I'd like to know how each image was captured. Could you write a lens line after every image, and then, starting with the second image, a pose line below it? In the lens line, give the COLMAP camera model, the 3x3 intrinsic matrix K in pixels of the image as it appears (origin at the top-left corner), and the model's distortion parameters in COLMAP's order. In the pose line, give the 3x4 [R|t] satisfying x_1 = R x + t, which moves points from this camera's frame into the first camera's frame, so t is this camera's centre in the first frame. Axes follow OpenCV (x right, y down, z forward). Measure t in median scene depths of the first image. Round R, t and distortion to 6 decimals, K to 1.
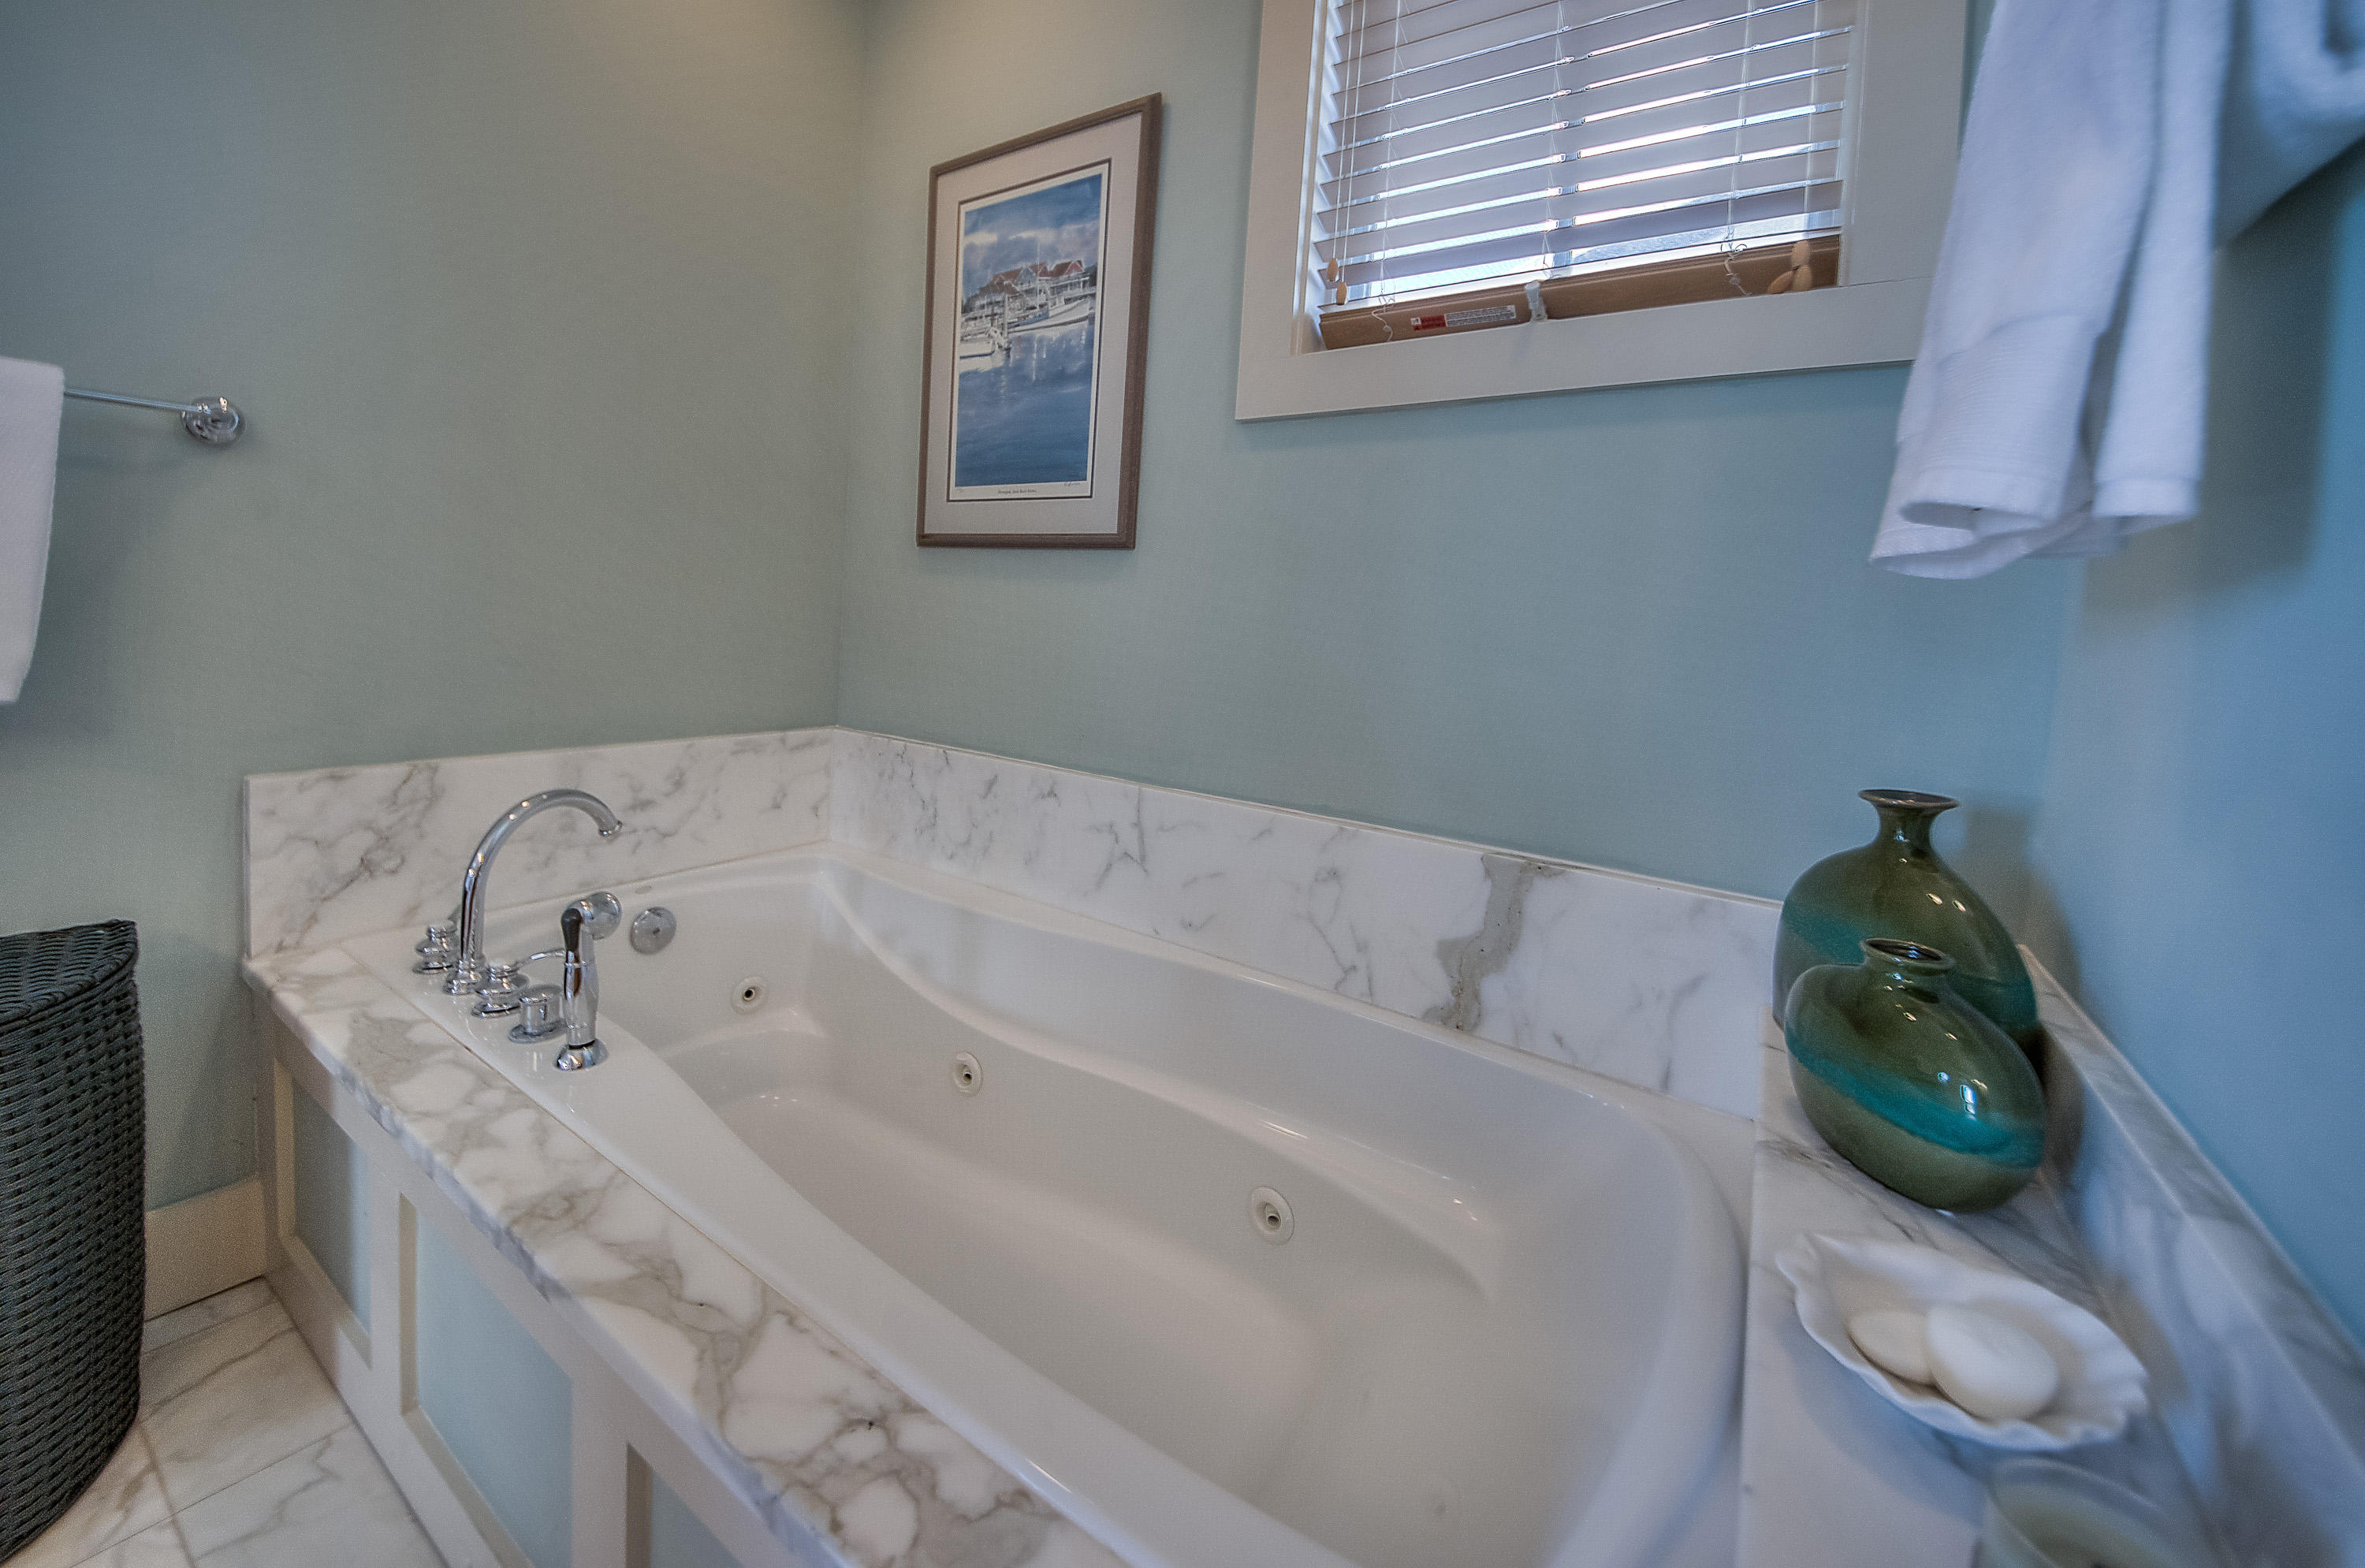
lens RADIAL K [[925.5, 0, 1177.1], [0, 925.5, 698.4], [0, 0, 1]] dist [0.026715, -0.015214]
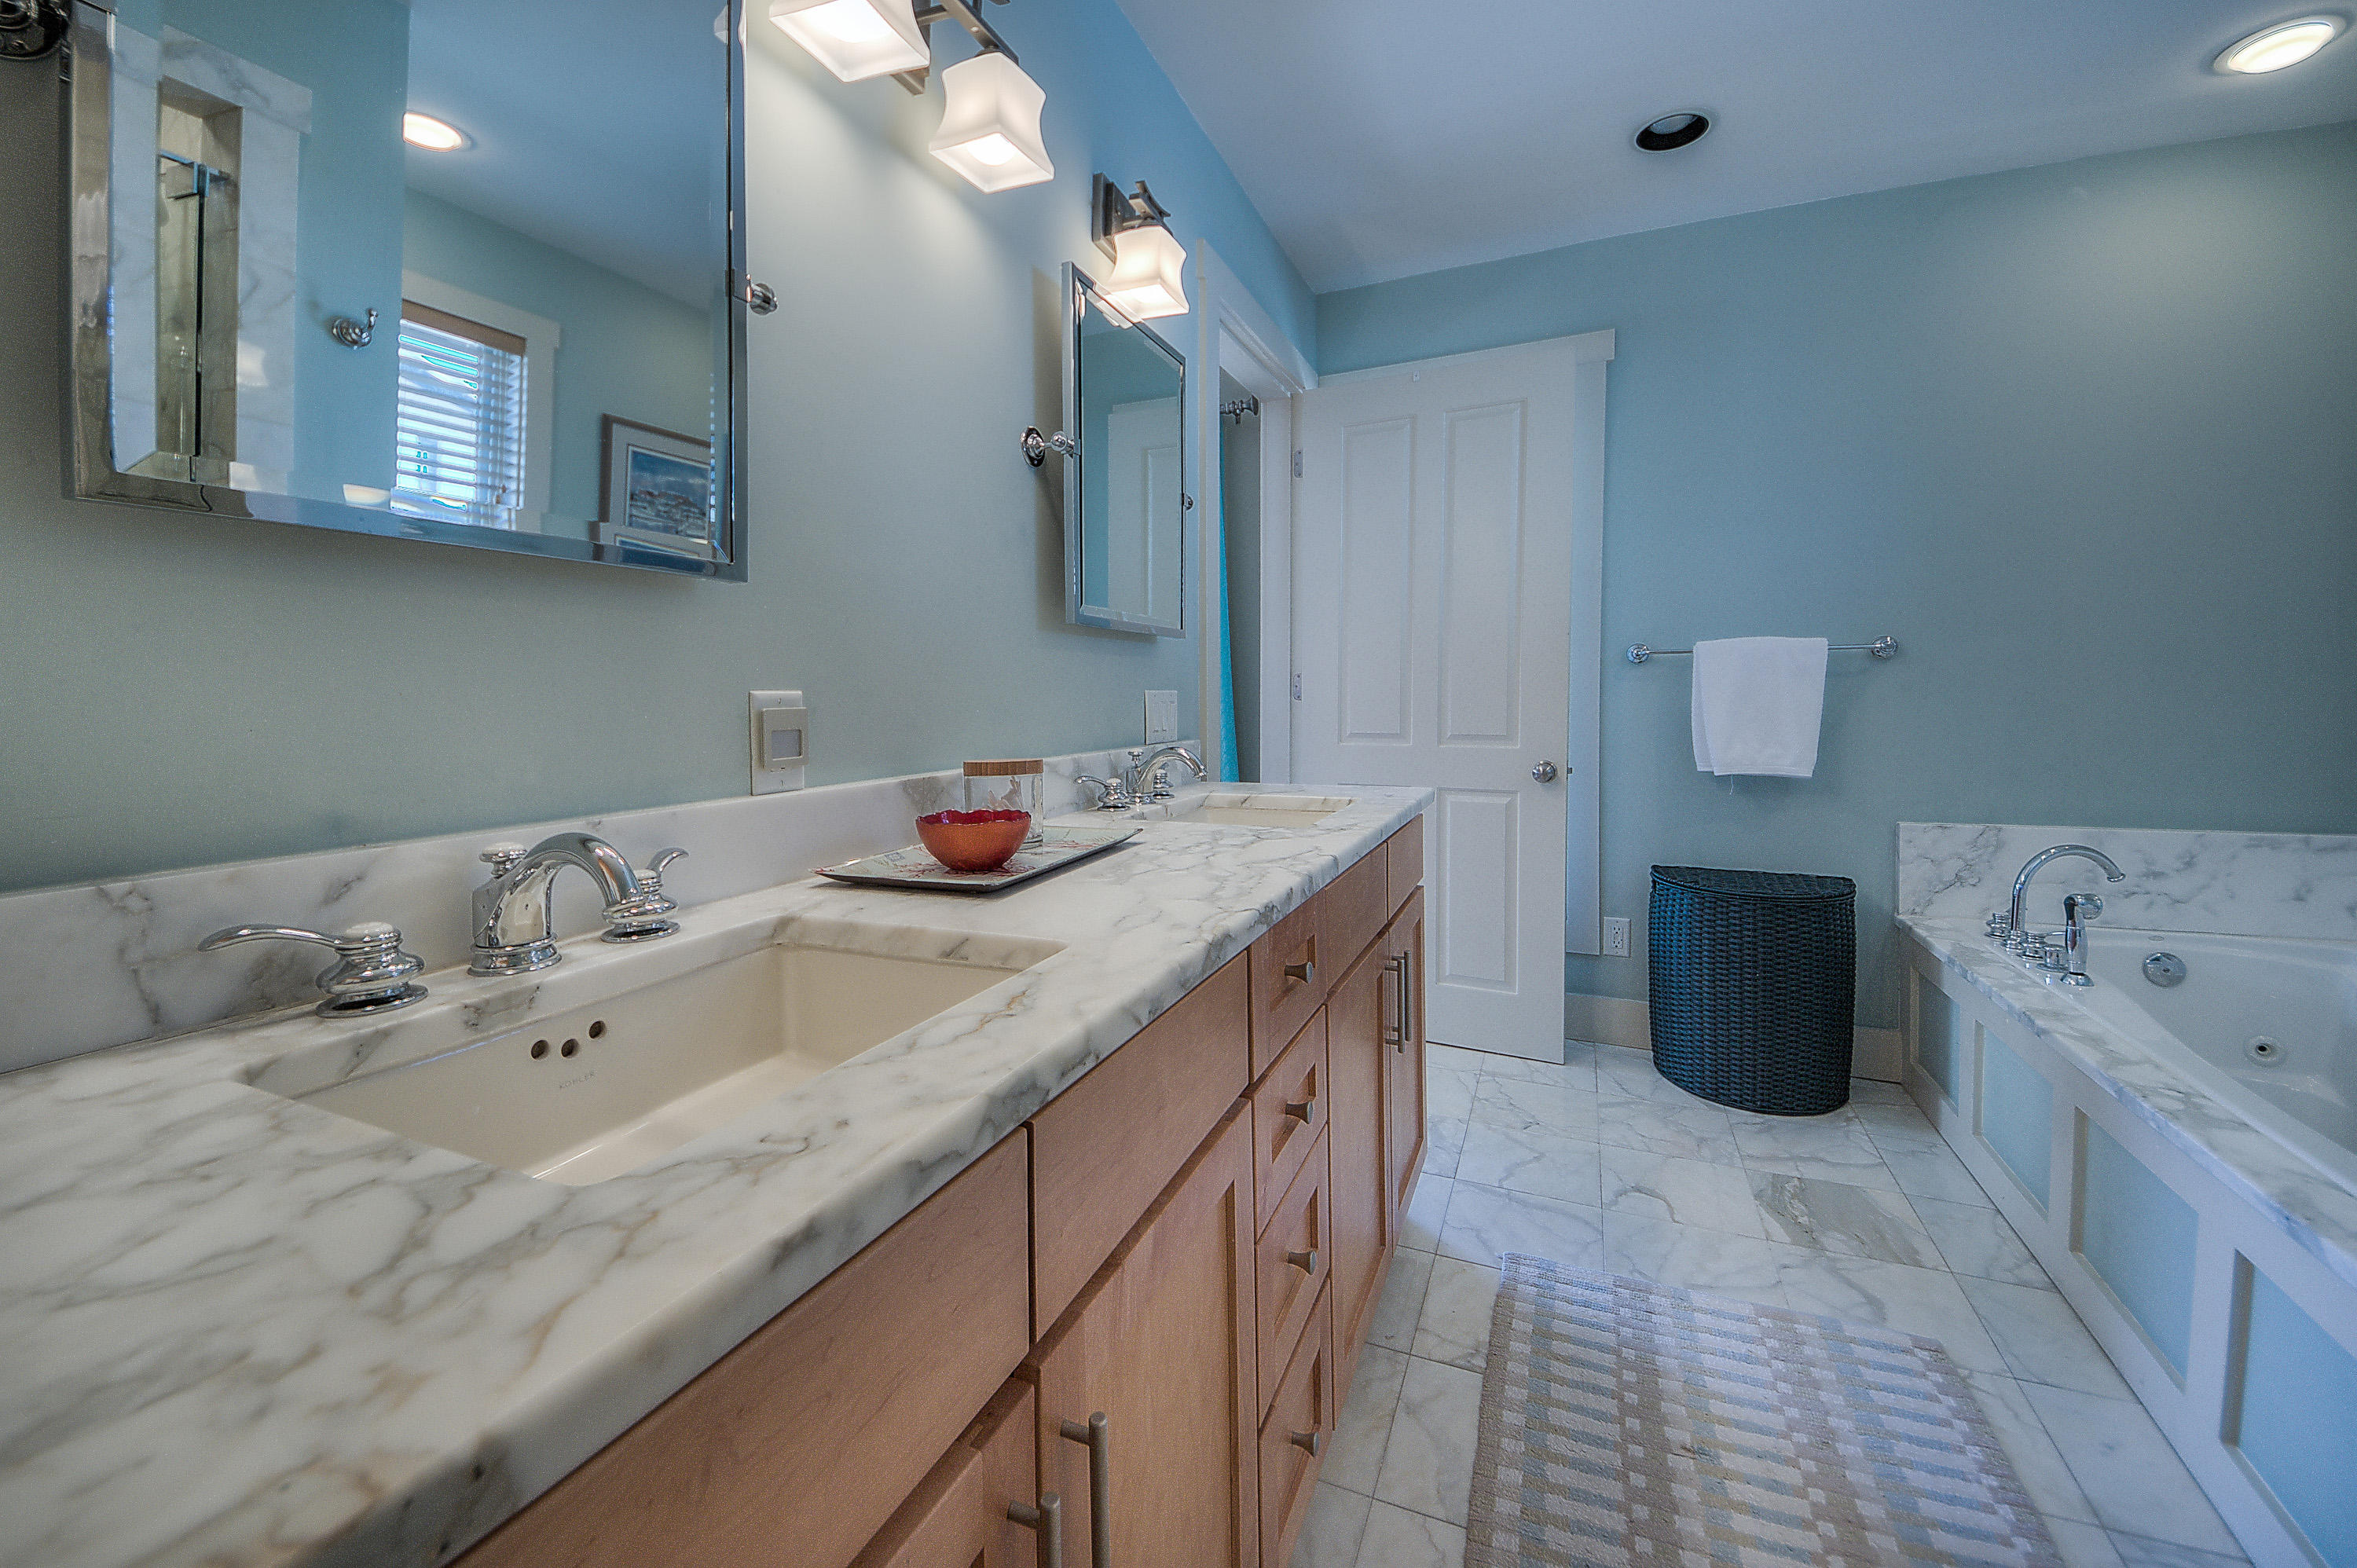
lens RADIAL K [[922.3, 0, 1173.1], [0, 922.3, 698.7], [0, 0, 1]] dist [0.026715, -0.015214]
pose [[0.166984, -0.049938, -0.984694, 0.727148], [-0.068673, 0.995702, -0.062141, 0.055001], [0.983565, 0.077998, 0.162837, -0.879087]]
